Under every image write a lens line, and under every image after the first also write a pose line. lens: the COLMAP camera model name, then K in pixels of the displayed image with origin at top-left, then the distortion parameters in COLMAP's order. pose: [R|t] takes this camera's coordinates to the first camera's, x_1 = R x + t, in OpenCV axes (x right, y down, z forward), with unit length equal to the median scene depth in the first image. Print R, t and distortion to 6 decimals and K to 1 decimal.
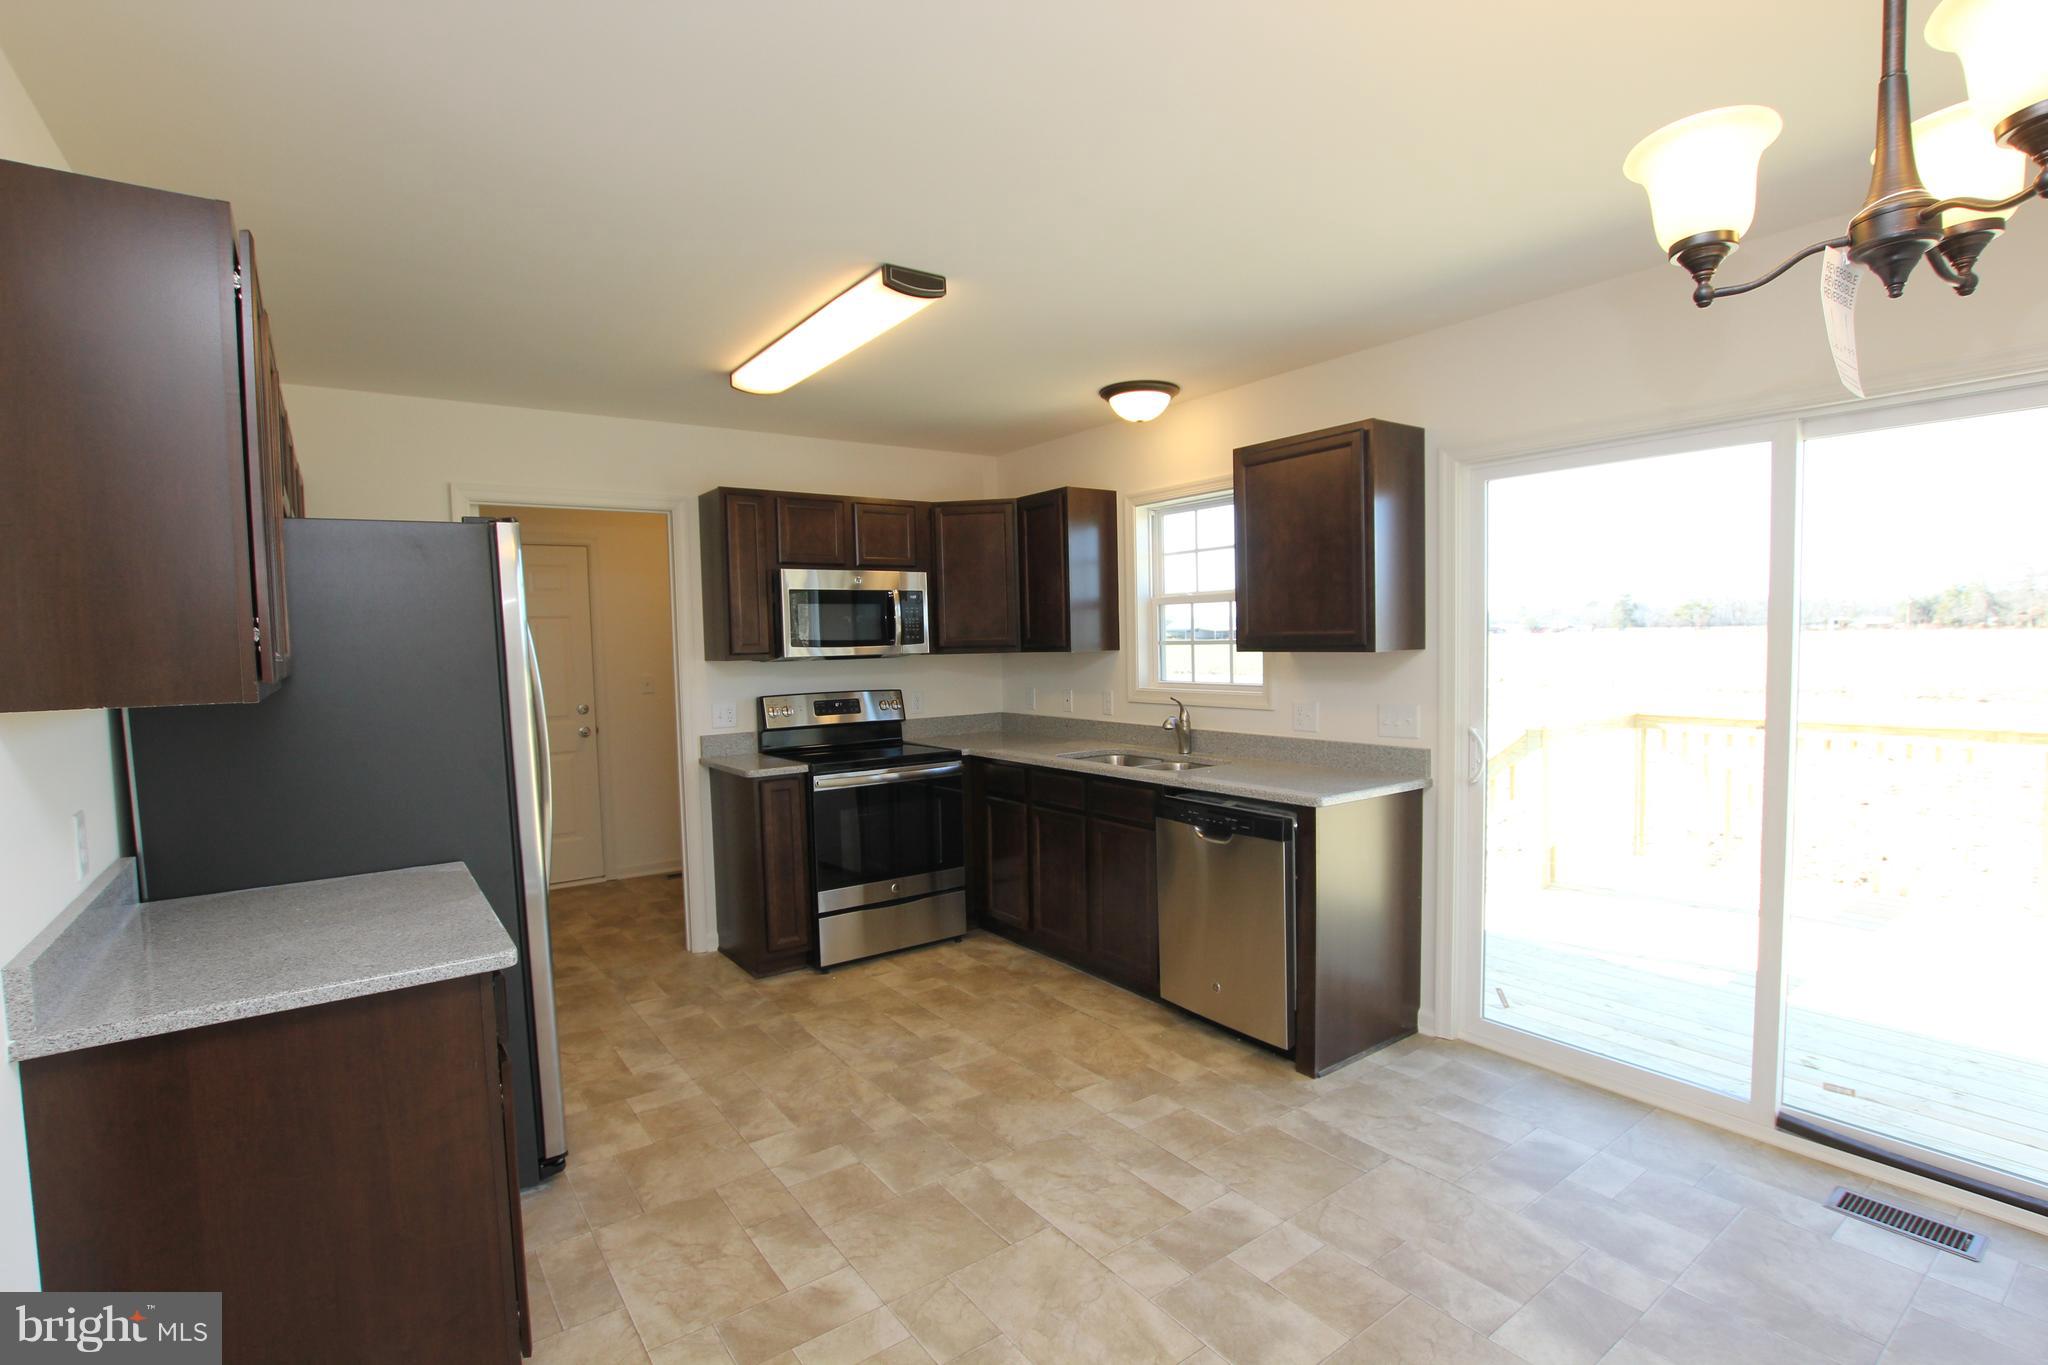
lens RADIAL K [[962.1, 0, 1038.4], [0, 962.1, 699.7], [0, 0, 1]] dist [-0.029583, 0.001165]
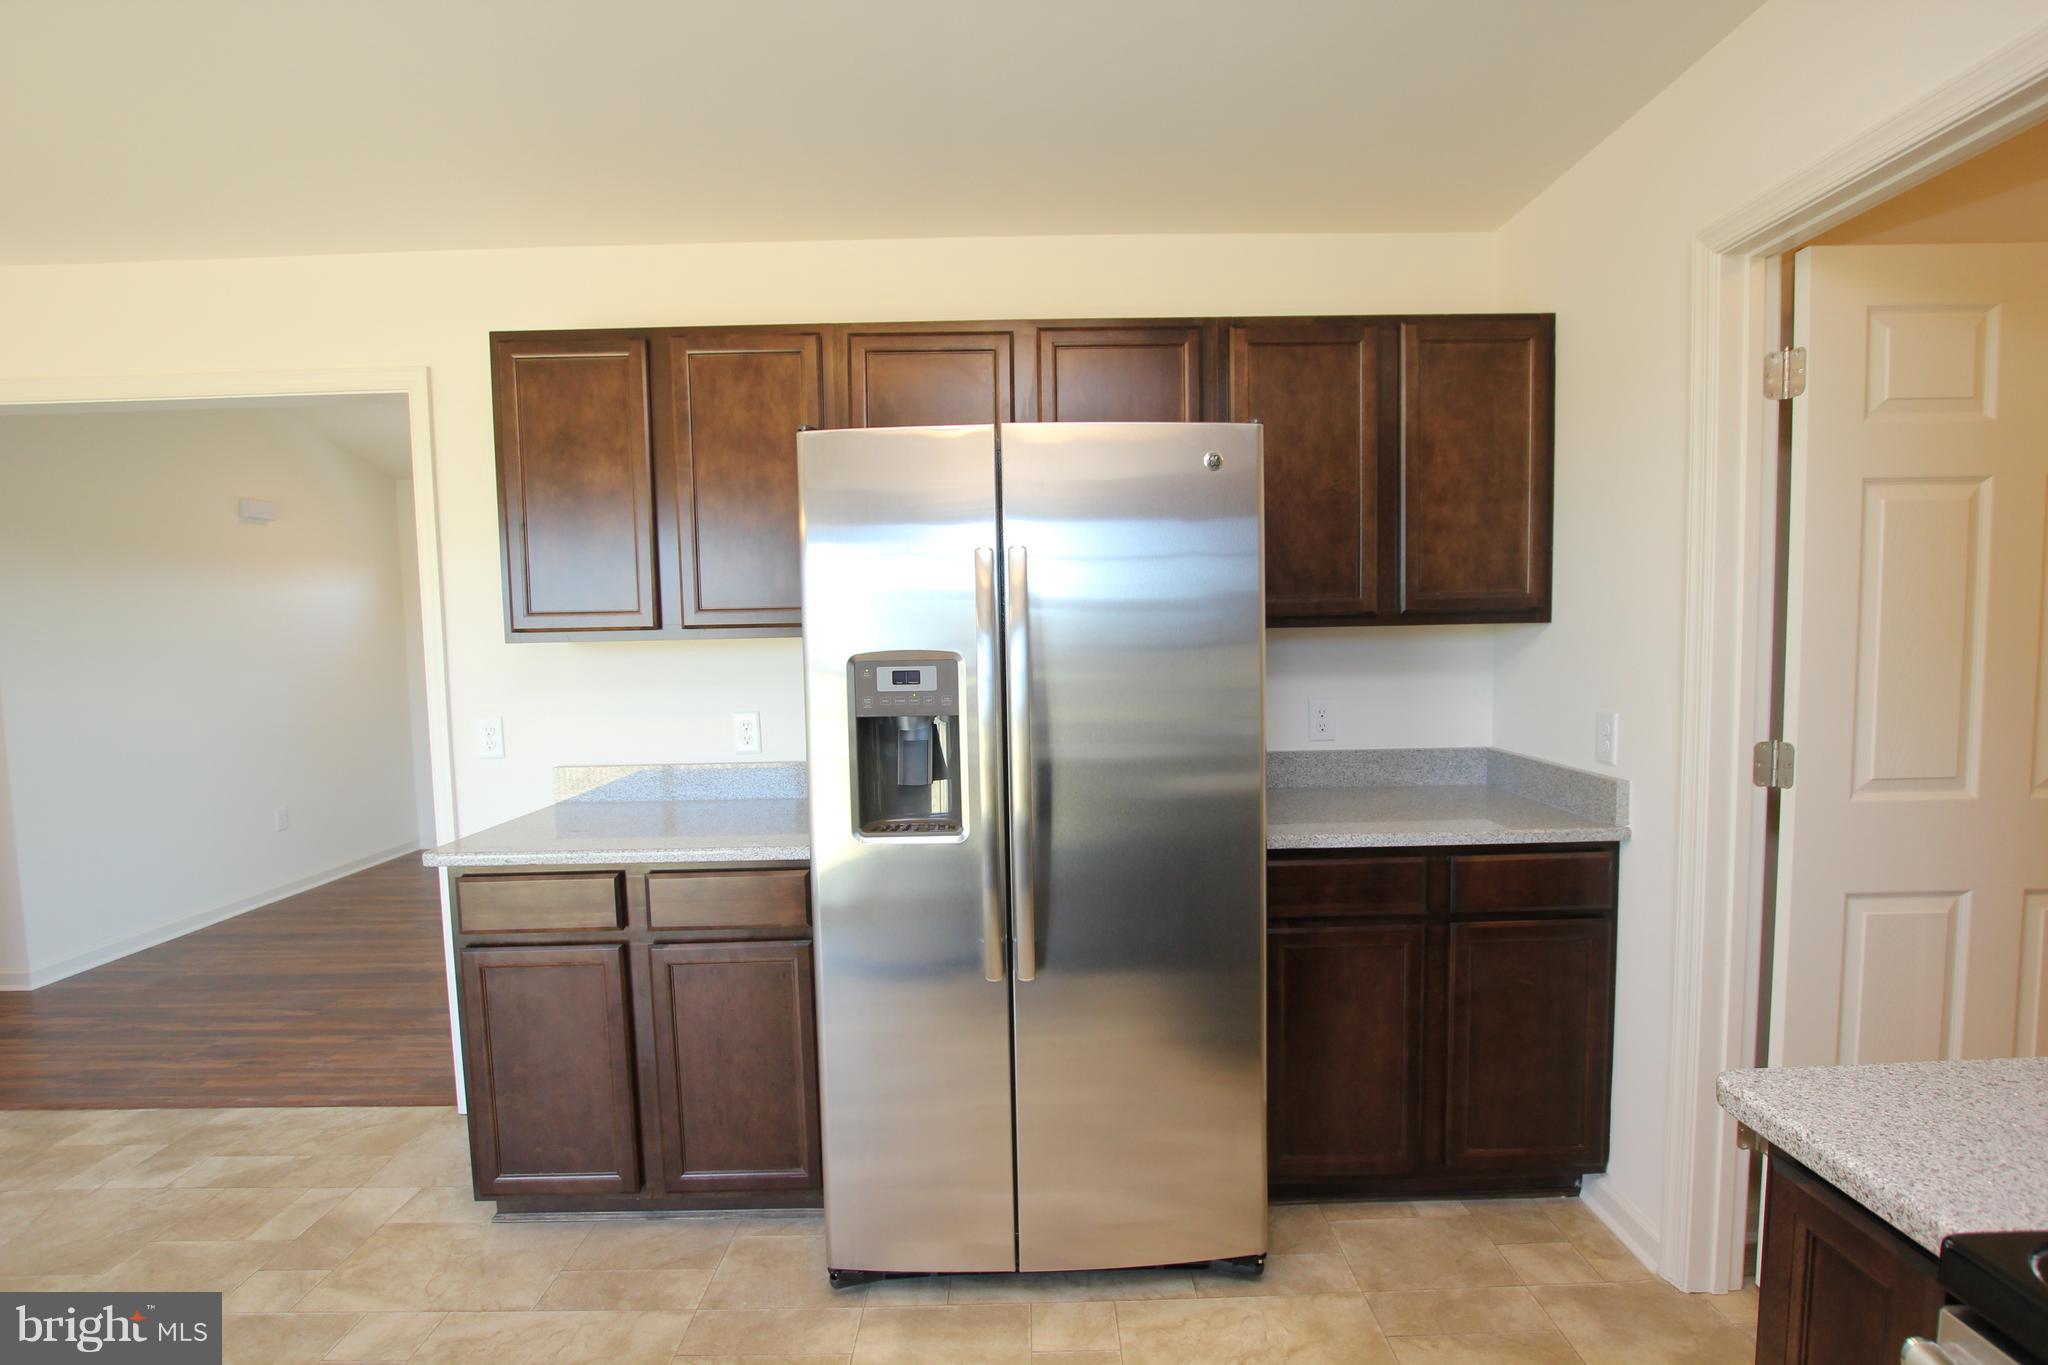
lens RADIAL K [[952.5, 0, 1037.5], [0, 952.5, 699.7], [0, 0, 1]] dist [-0.027692, 0.001128]
pose [[-0.583877, 0.089332, -0.806912, -0.019217], [-0.020084, 0.992034, 0.124360, -0.041560], [0.811593, 0.088817, -0.577432, 0.944064]]
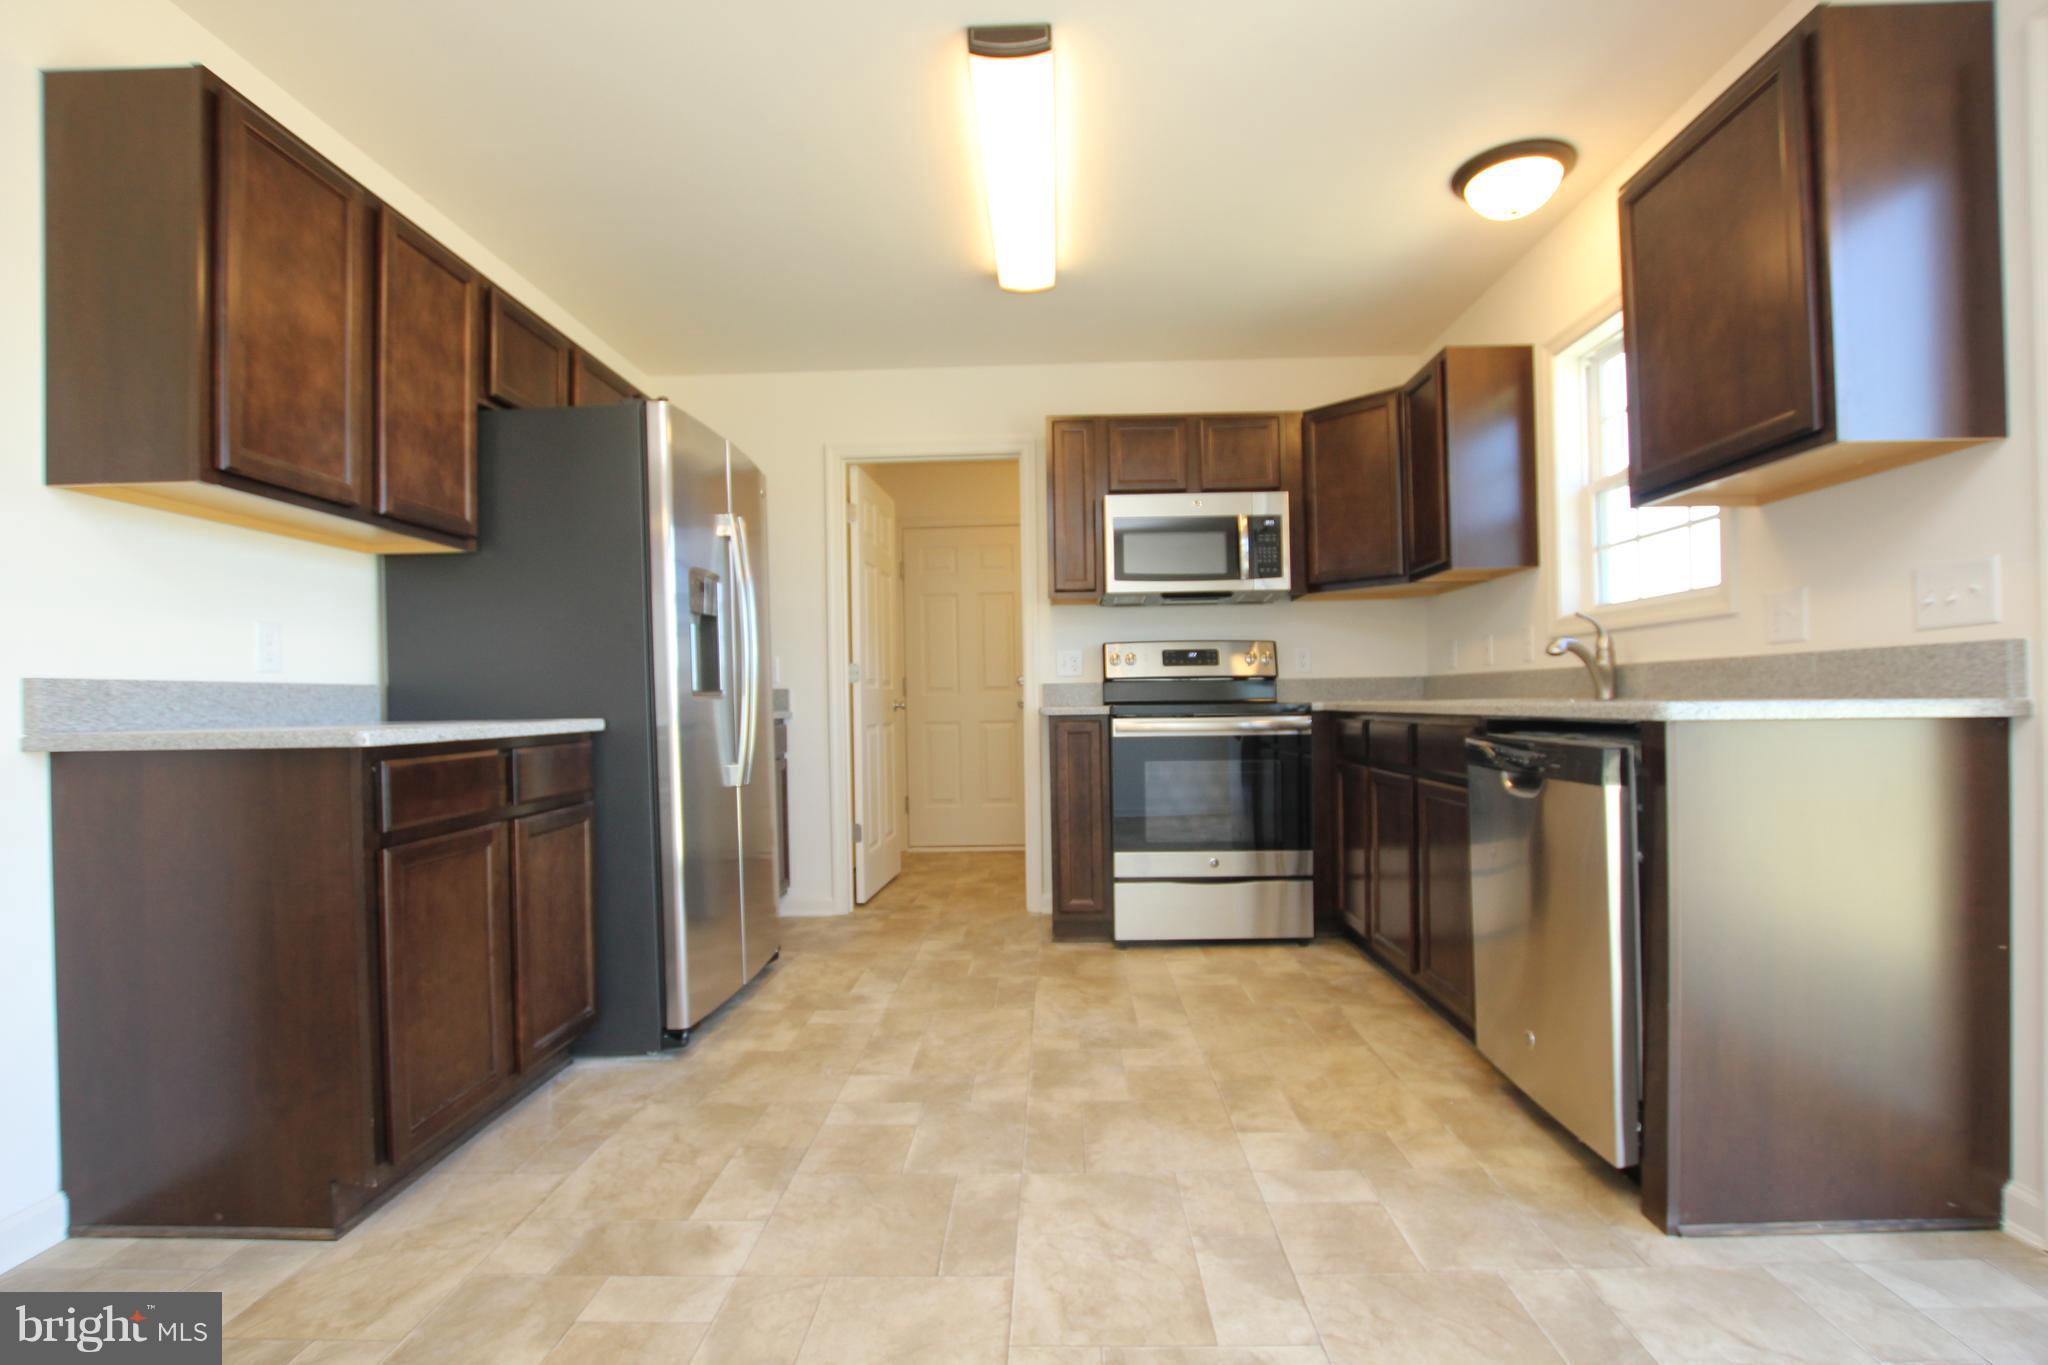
lens RADIAL K [[952.5, 0, 1037.5], [0, 952.5, 699.7], [0, 0, 1]] dist [-0.027692, 0.001128]
pose [[0.791660, 0.008896, -0.610898, 0.242346], [-0.040562, 0.998453, -0.038025, 0.096927], [0.609614, 0.054882, 0.790796, 0.262452]]
